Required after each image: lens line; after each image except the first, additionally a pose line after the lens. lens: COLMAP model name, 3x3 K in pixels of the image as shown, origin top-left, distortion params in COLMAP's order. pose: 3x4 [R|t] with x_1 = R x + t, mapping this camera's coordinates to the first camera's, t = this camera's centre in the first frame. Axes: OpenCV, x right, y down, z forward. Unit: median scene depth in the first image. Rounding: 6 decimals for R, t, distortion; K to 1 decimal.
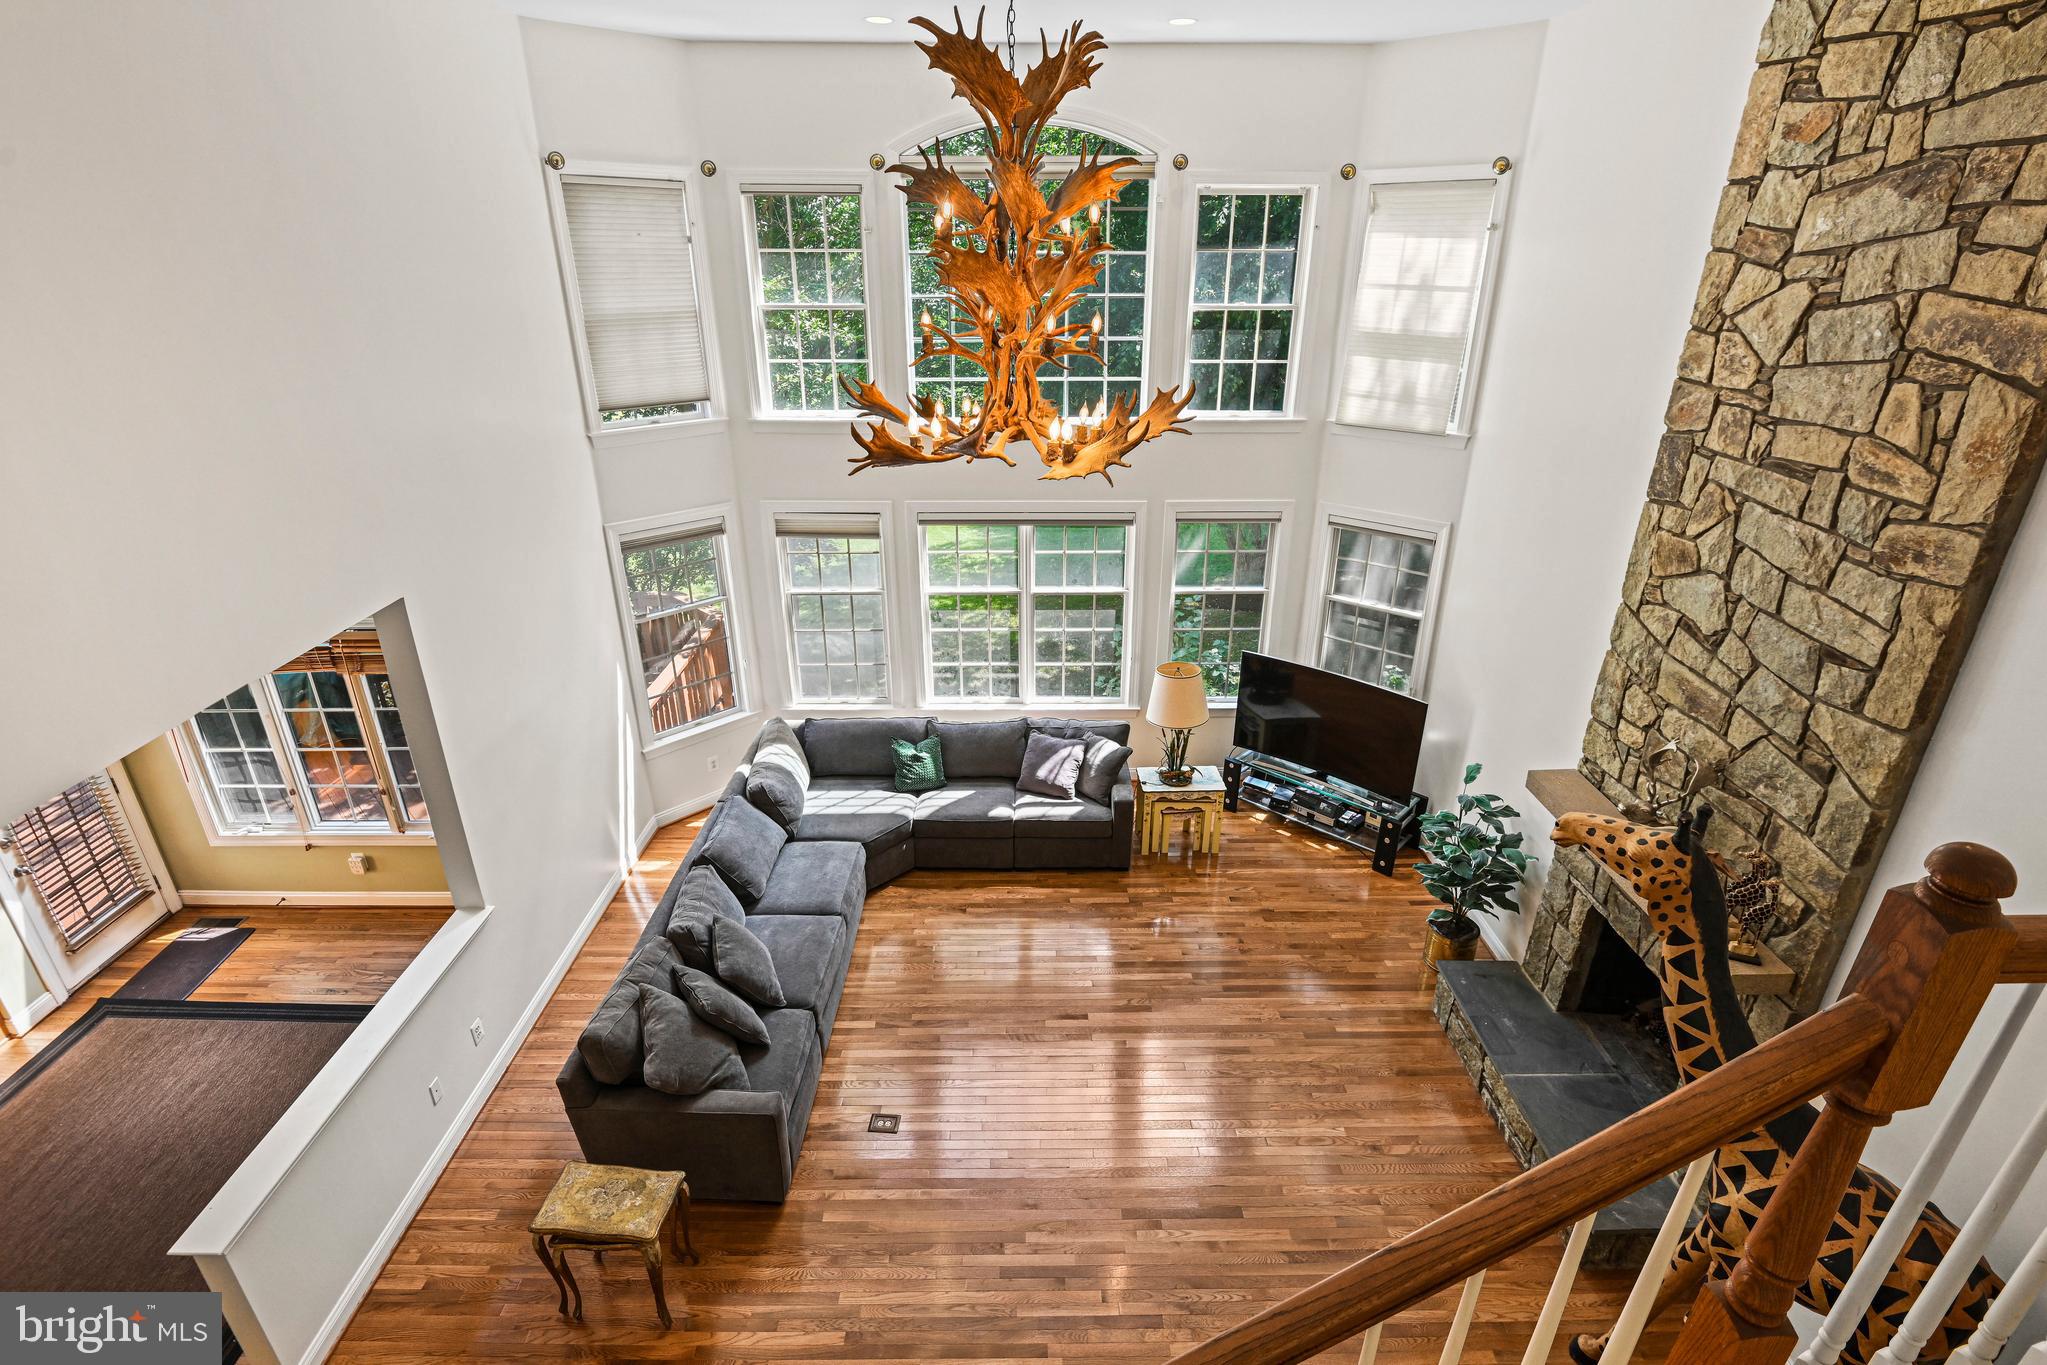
lens RADIAL K [[966.0, 0, 1028.2], [0, 966.0, 678.3], [0, 0, 1]] dist [-0.016747, -0.000589]
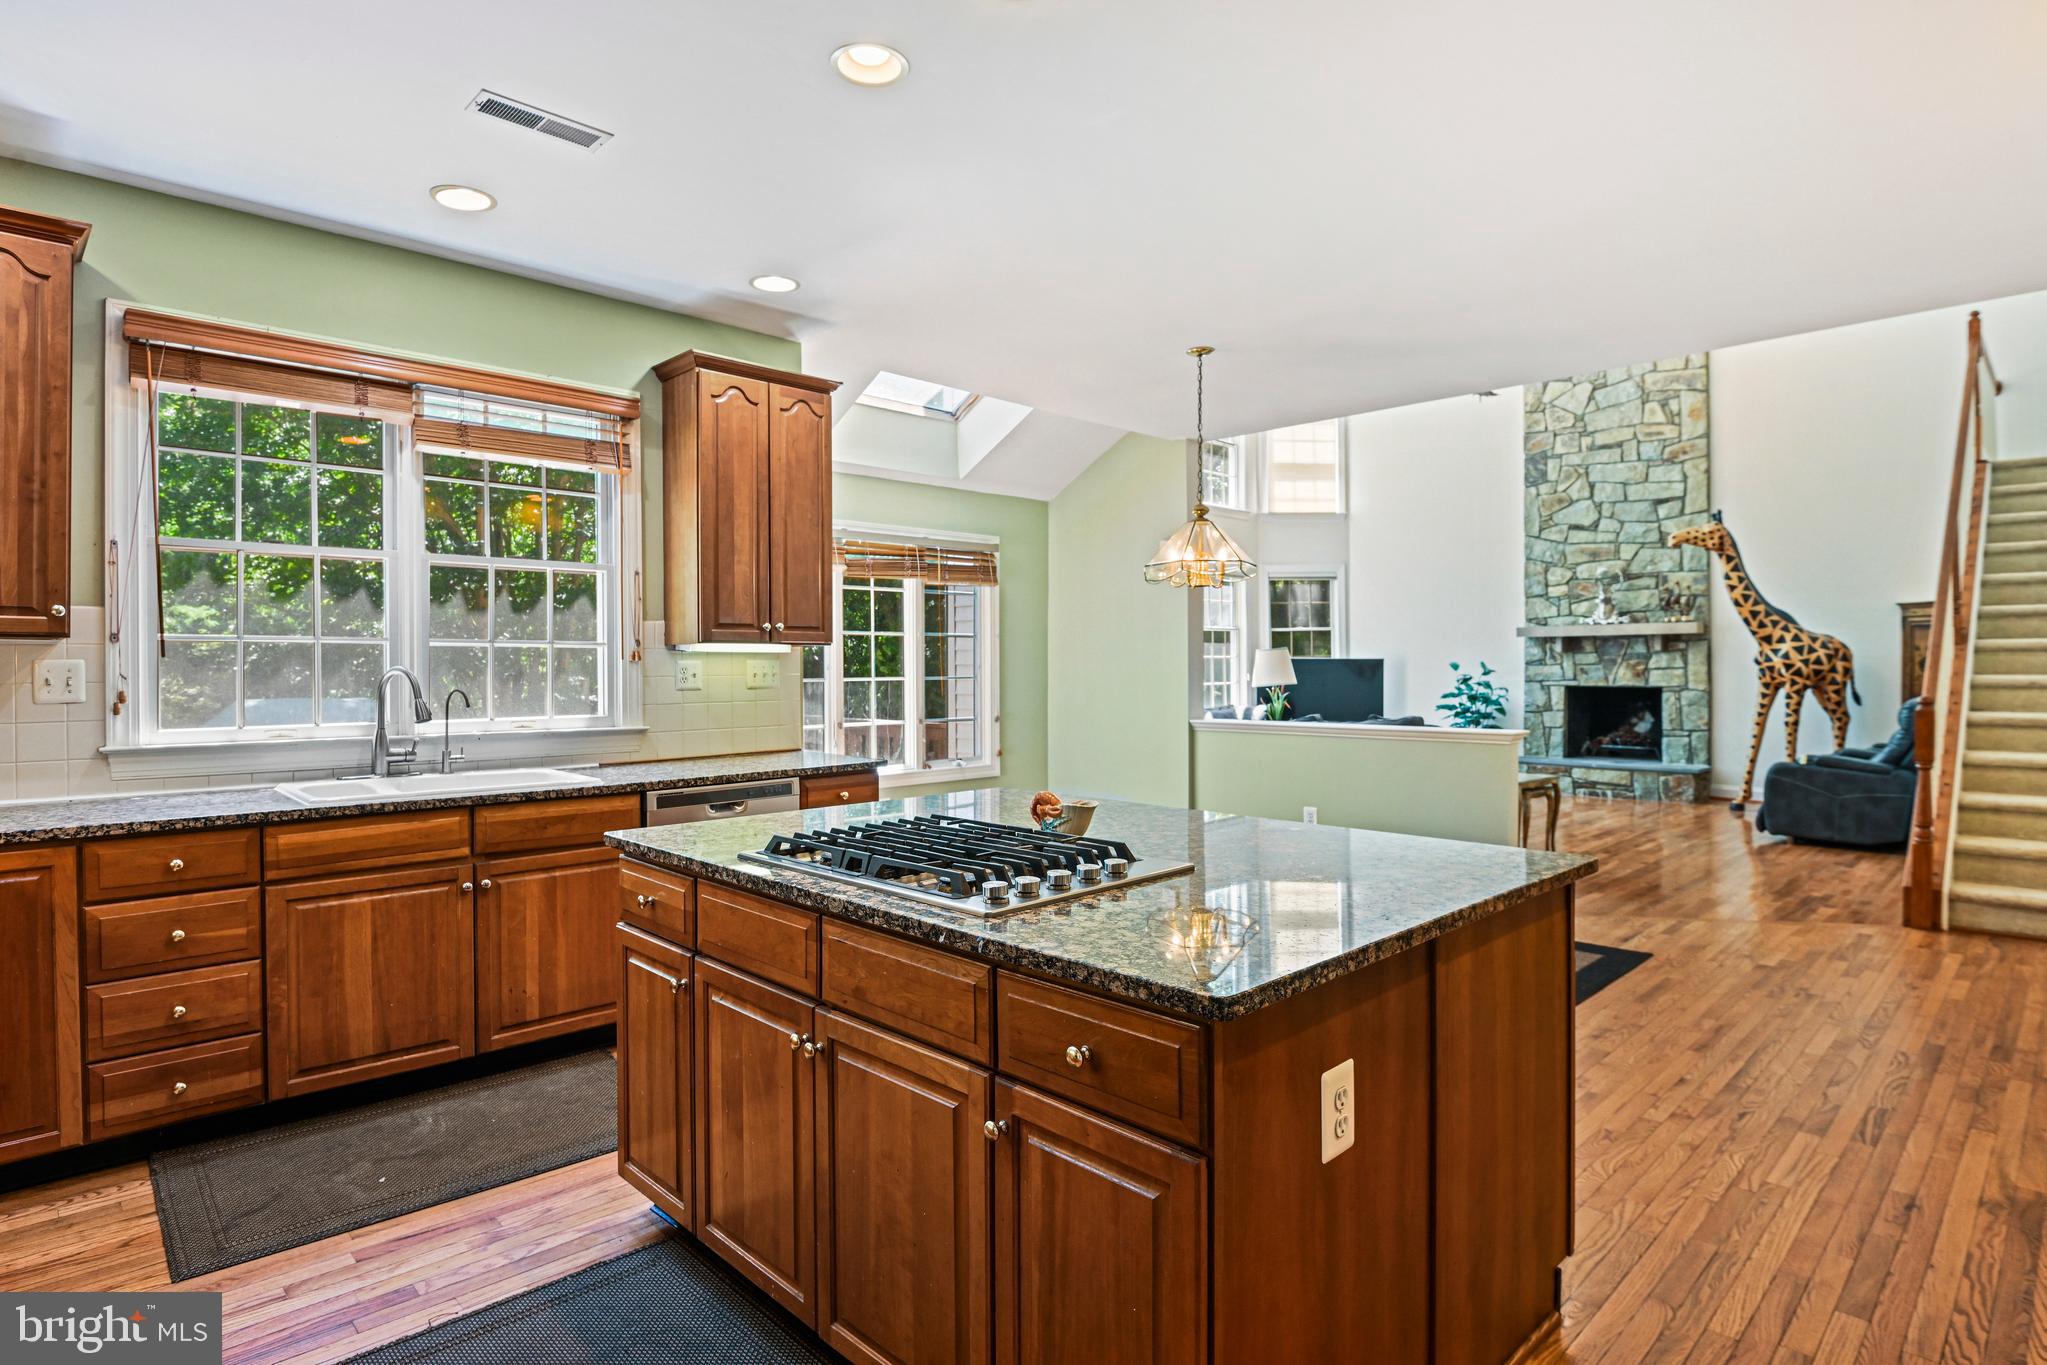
lens RADIAL K [[1073.7, 0, 1038.4], [0, 1073.7, 663.4], [0, 0, 1]] dist [0.001705, -0.000353]
pose [[0.717670, -0.004462, 0.696369, -2.081909], [0.284061, 0.914880, -0.286887, 0.636313], [-0.635814, 0.403701, 0.657850, 0.286833]]
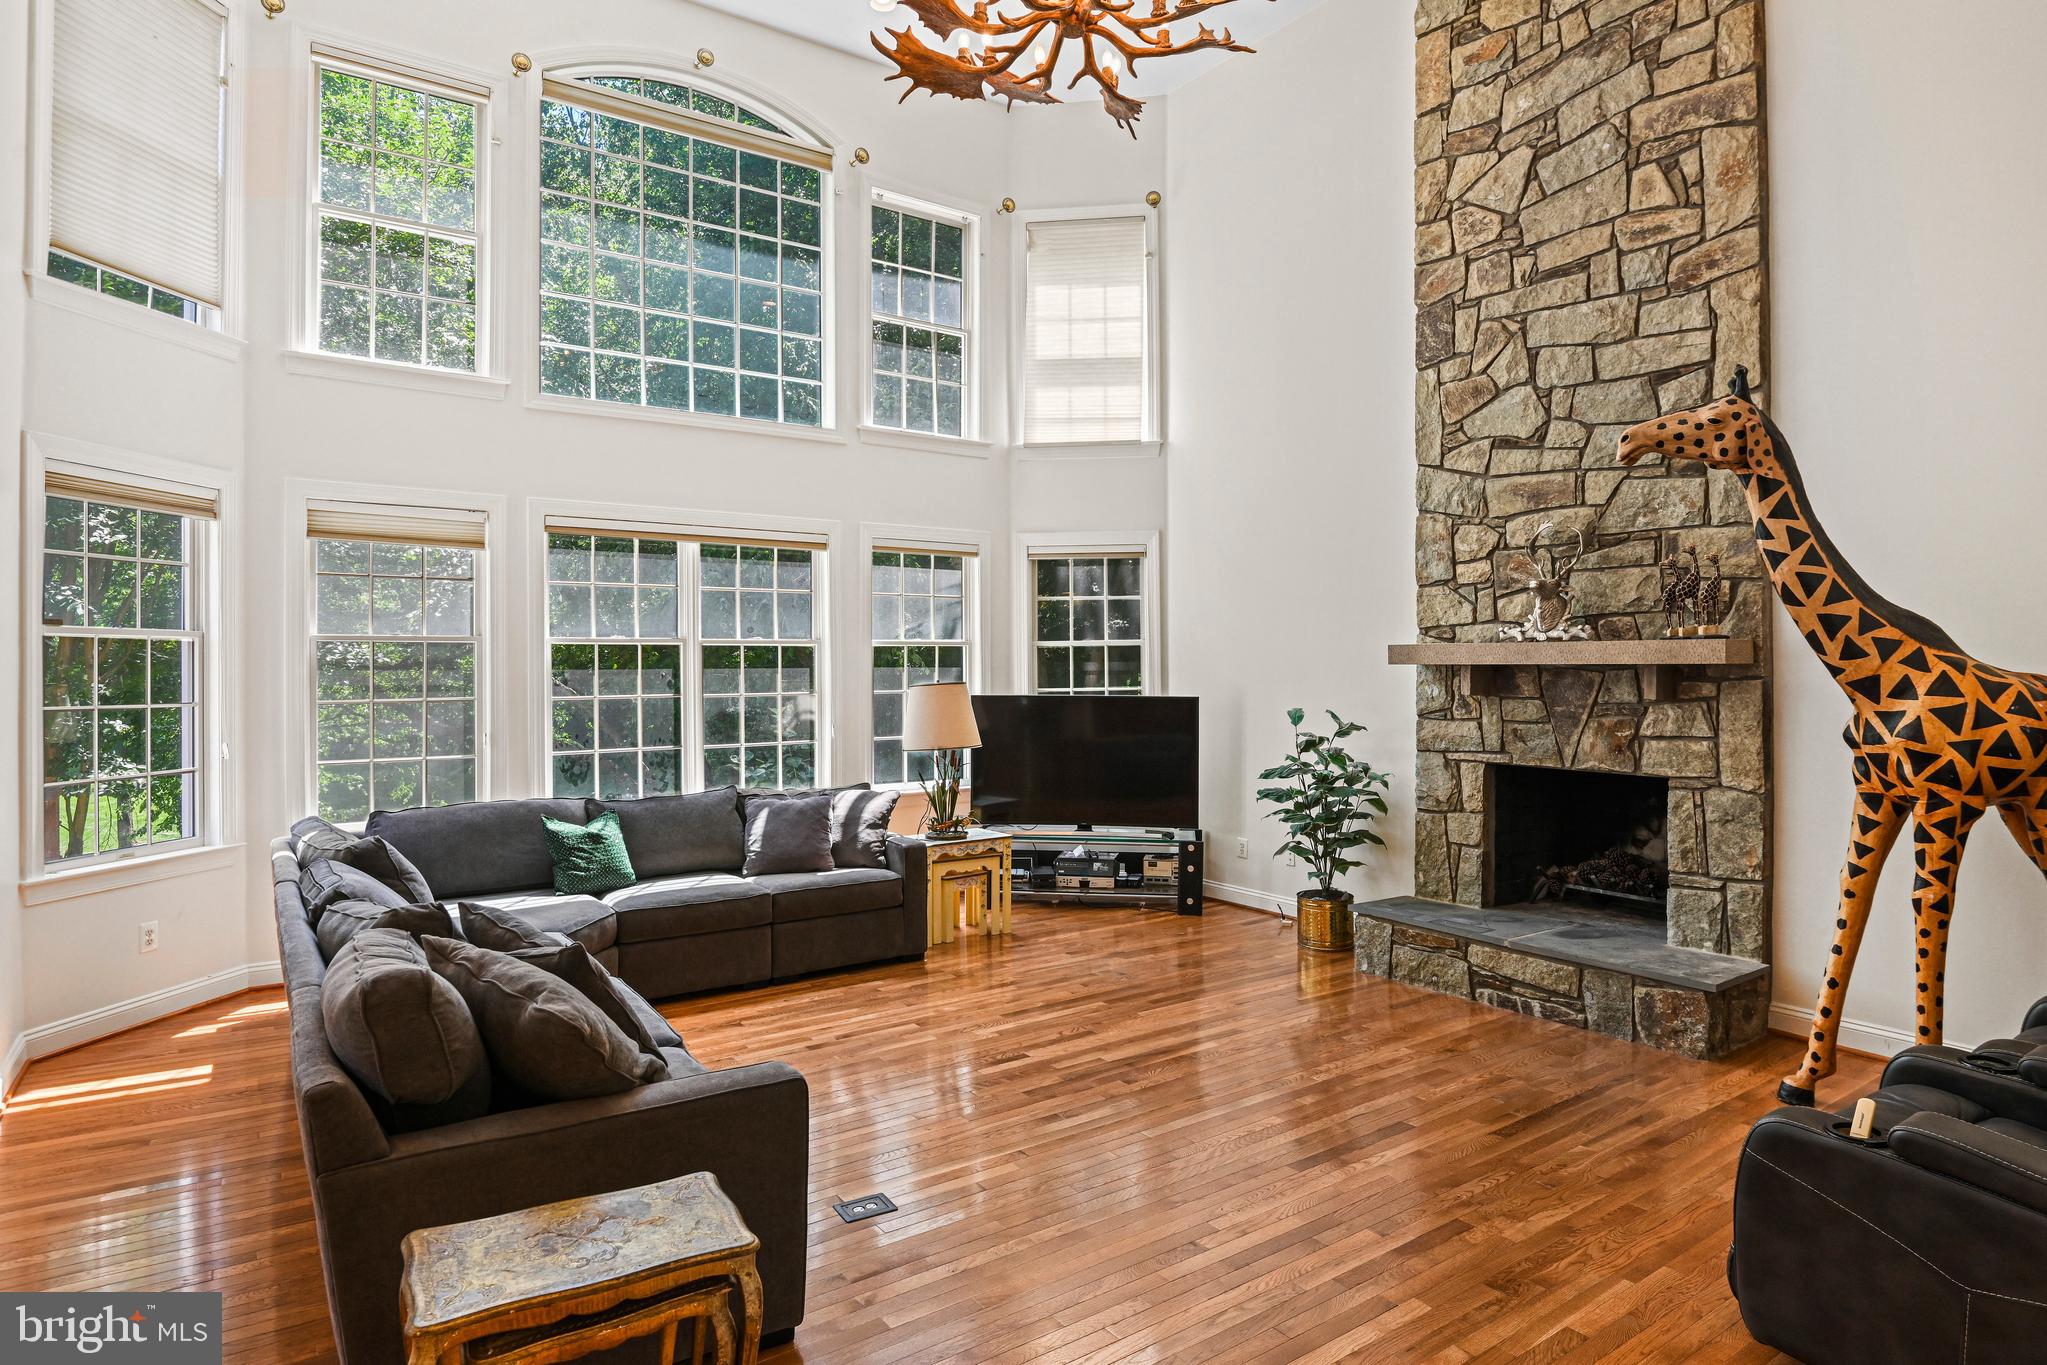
lens RADIAL K [[1142.4, 0, 1018.9], [0, 1142.4, 655.8], [0, 0, 1]] dist [-0.007182, -0.001751]
pose [[0.823324, 0.000104, 0.567571, -0.551487], [0.229801, 0.914306, -0.333519, 0.508662], [-0.518969, 0.405023, 0.752747, 0.419521]]
